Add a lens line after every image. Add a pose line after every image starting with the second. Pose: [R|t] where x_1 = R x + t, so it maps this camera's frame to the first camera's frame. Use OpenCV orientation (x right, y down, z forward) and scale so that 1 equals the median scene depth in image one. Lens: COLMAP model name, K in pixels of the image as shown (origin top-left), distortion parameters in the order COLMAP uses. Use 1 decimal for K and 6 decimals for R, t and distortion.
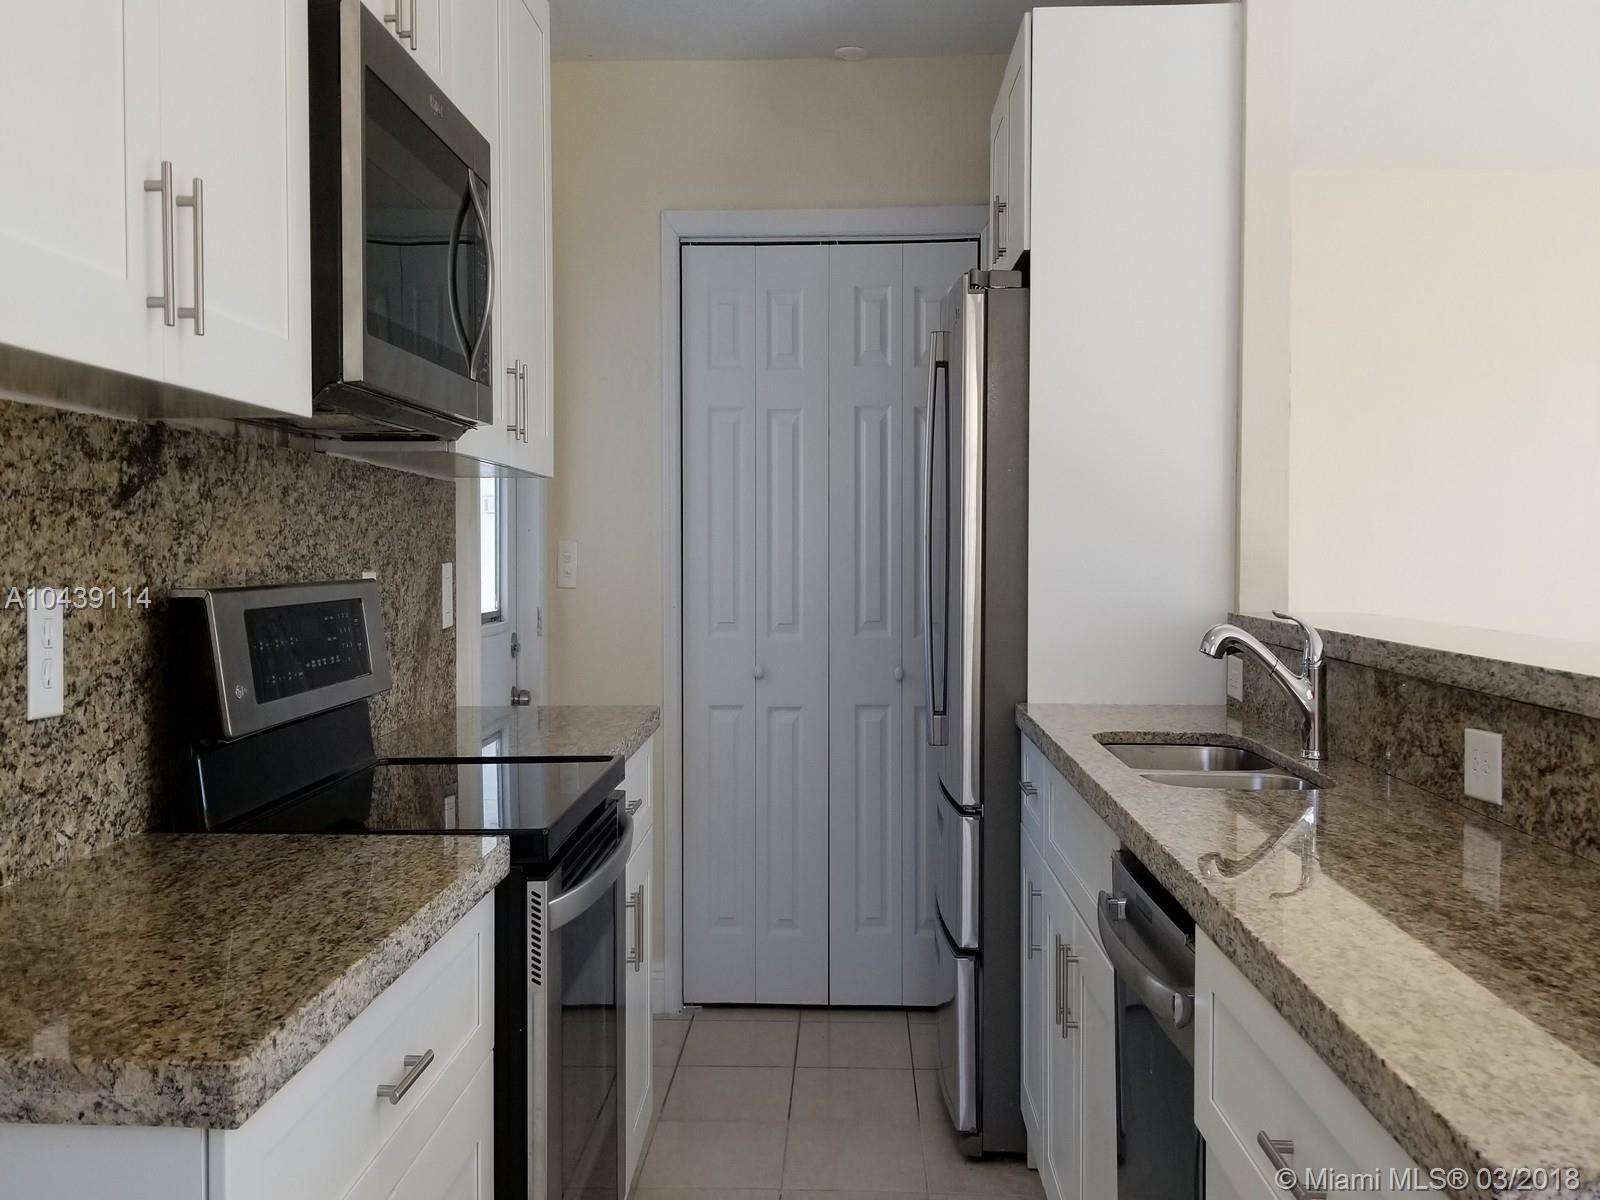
lens RADIAL K [[1230.9, 0, 799.1], [0, 1230.9, 593.3], [0, 0, 1]] dist [0.006426, -0.005991]
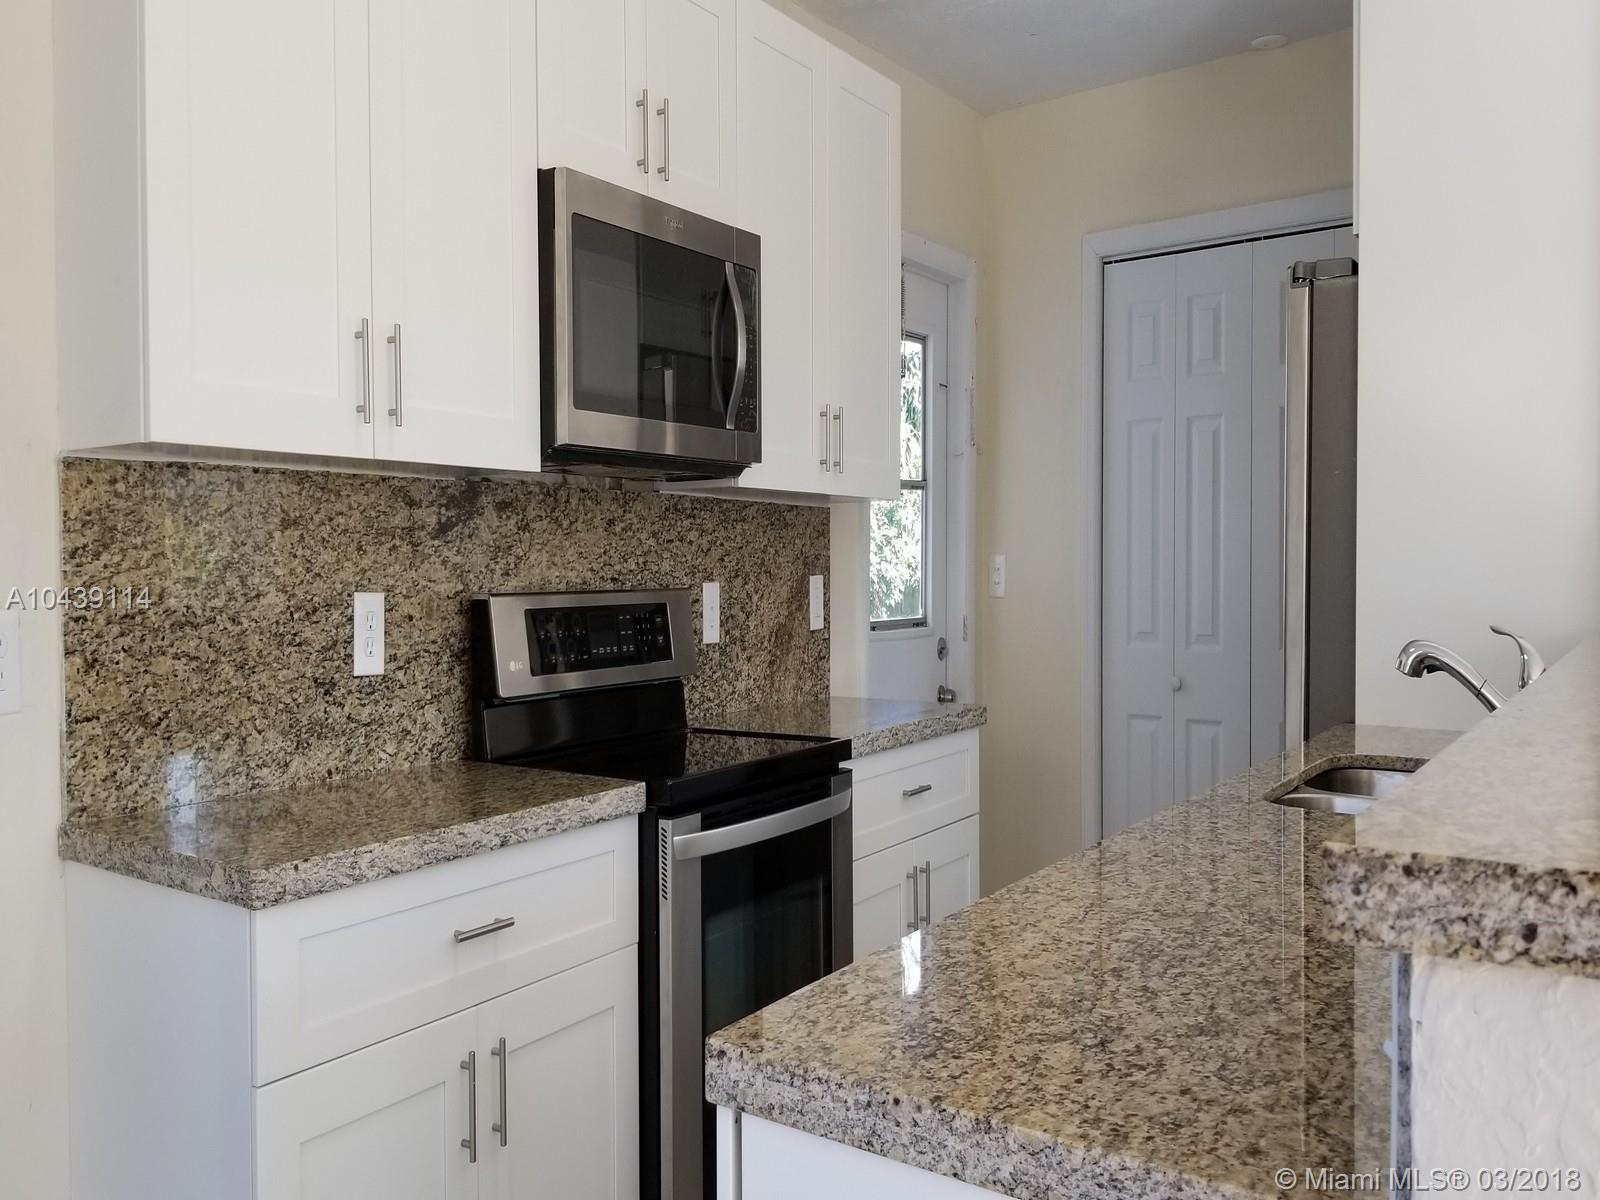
lens RADIAL K [[1221.5, 0, 800.0], [0, 1221.5, 600.0], [0, 0, 1]] dist [0.095453, -0.138274]
pose [[0.842779, 0.006630, -0.538219, 0.603031], [-0.009567, 0.999951, -0.002664, 0.004459], [0.538174, 0.007394, 0.842801, -0.016203]]
